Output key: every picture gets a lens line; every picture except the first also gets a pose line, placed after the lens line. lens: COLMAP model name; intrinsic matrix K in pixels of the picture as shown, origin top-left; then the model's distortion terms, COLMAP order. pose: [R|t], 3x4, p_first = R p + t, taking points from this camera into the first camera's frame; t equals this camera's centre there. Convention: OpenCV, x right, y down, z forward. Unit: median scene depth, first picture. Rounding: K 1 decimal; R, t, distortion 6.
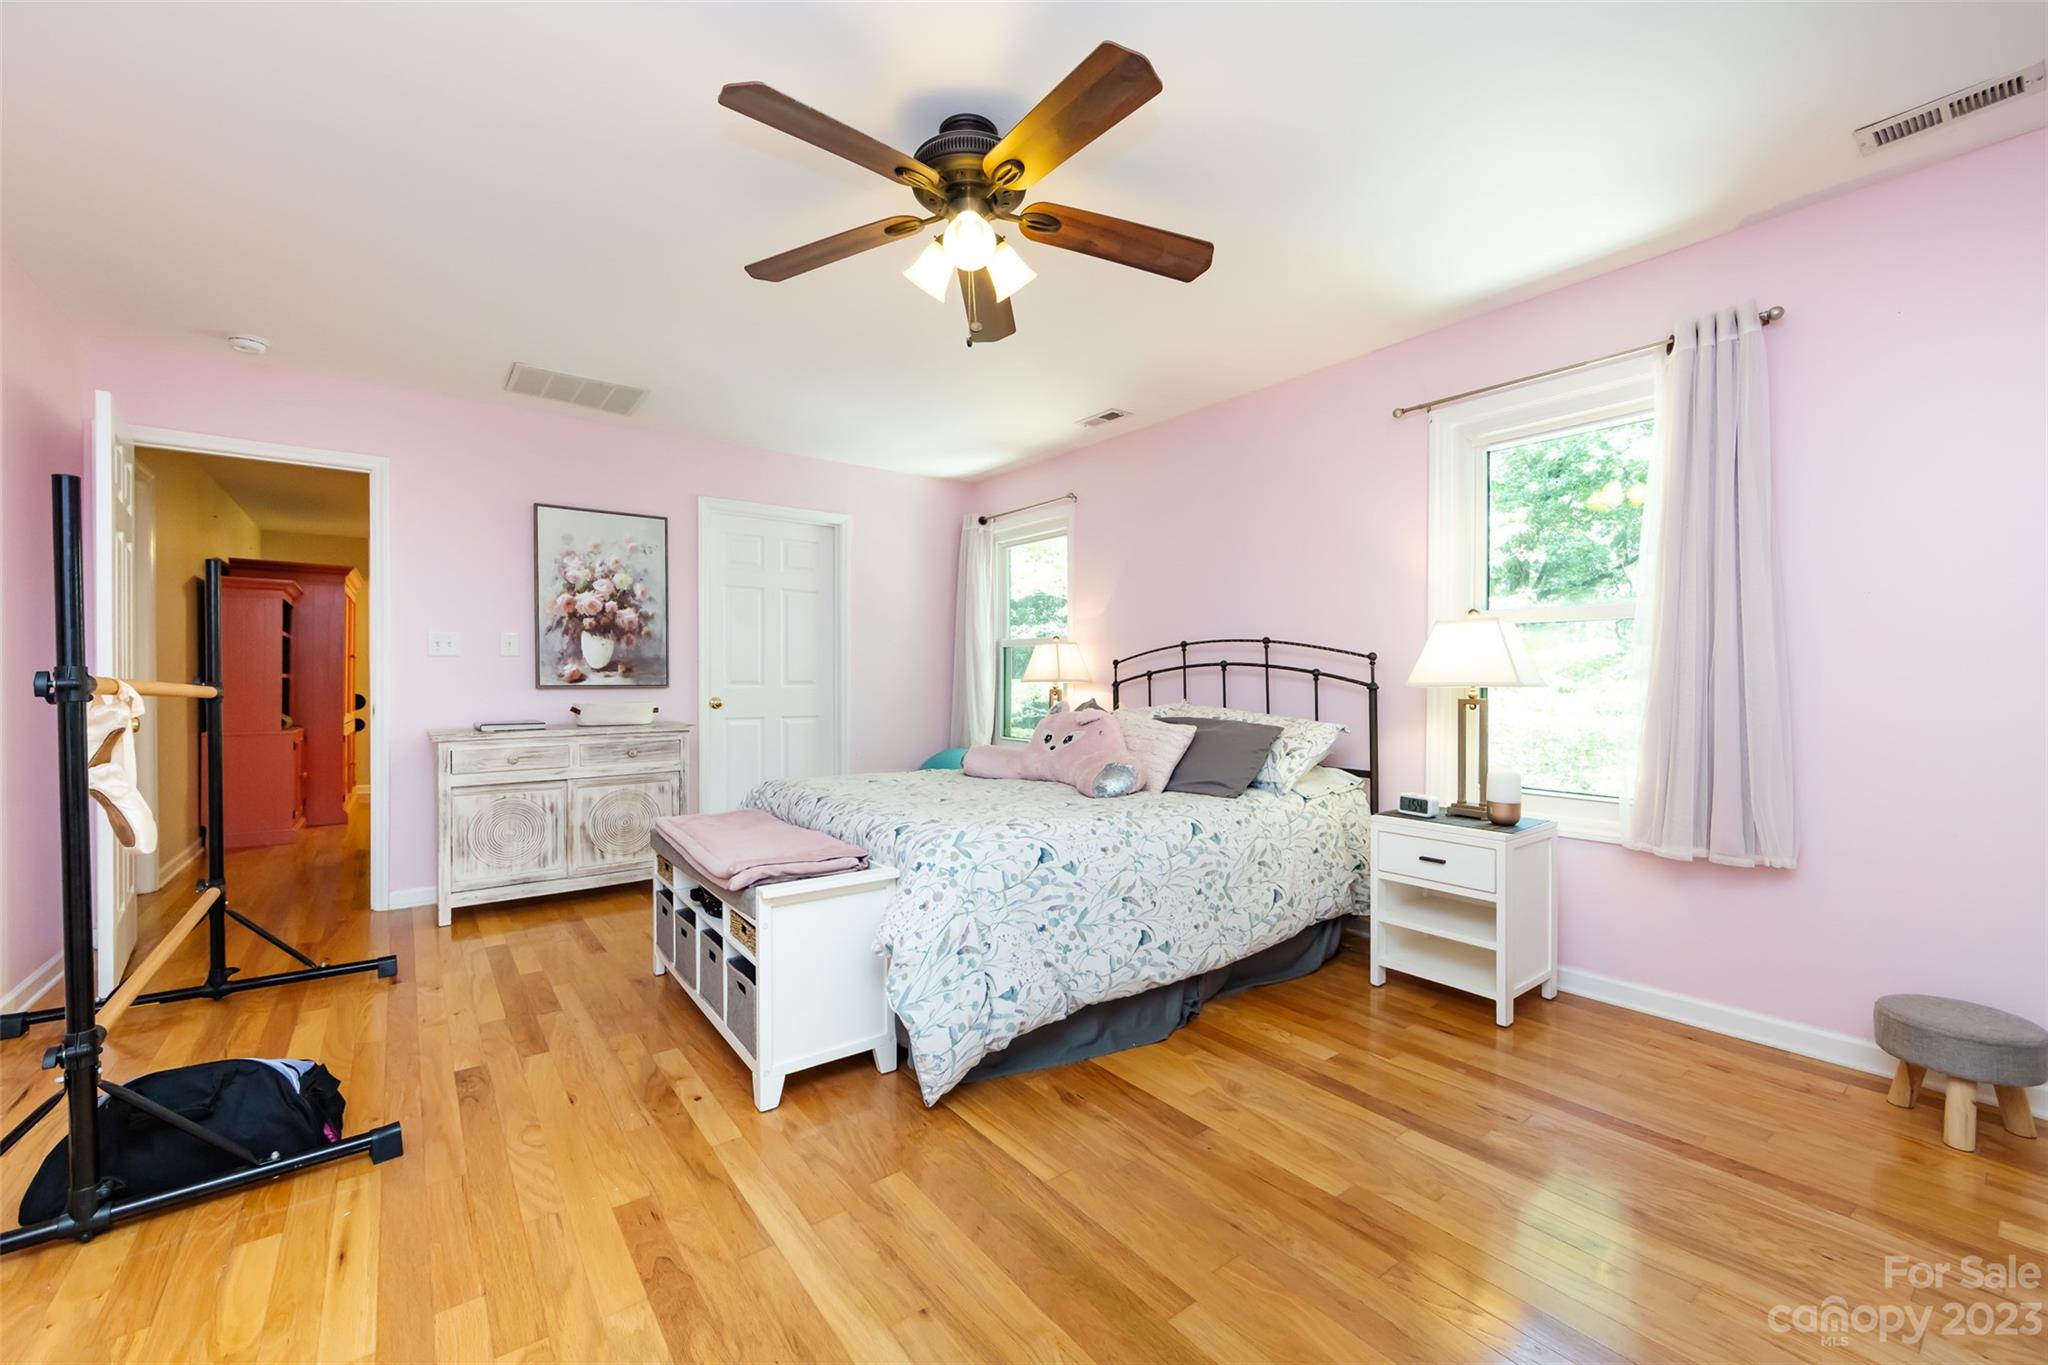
lens RADIAL K [[808.5, 0, 1011.7], [0, 808.5, 678.7], [0, 0, 1]] dist [-0.002579, -0.000015]
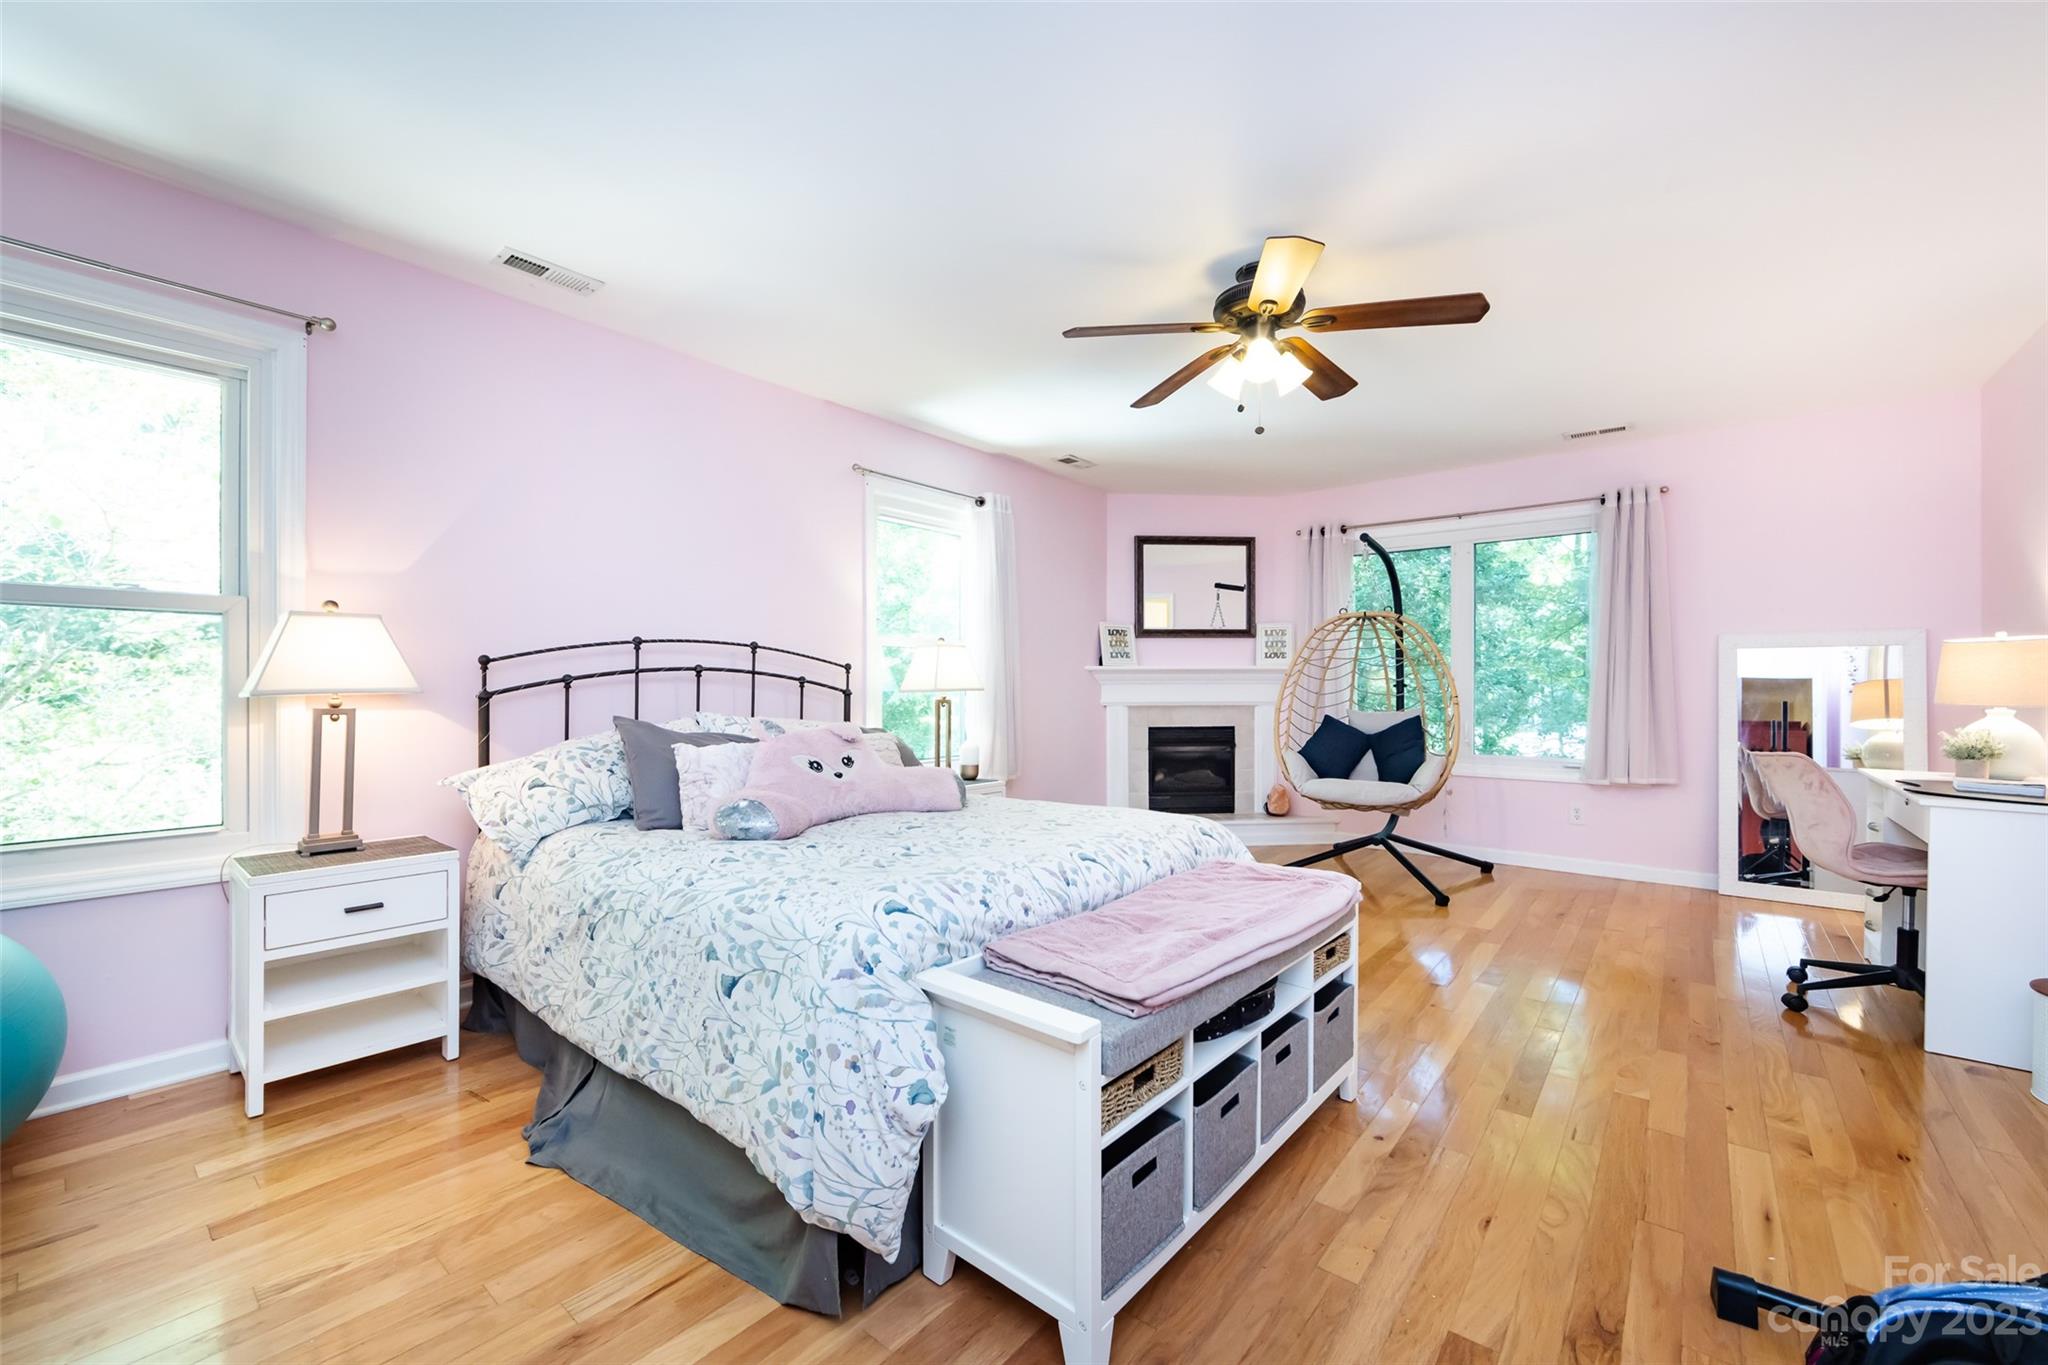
lens RADIAL K [[808.5, 0, 1010.1], [0, 808.5, 691.5], [0, 0, 1]] dist [-0.002579, -0.000015]
pose [[-0.213957, -0.014303, 0.976738, -0.677278], [-0.001631, 0.999897, 0.014285, -0.007456], [-0.976842, 0.001464, -0.213958, 0.908658]]
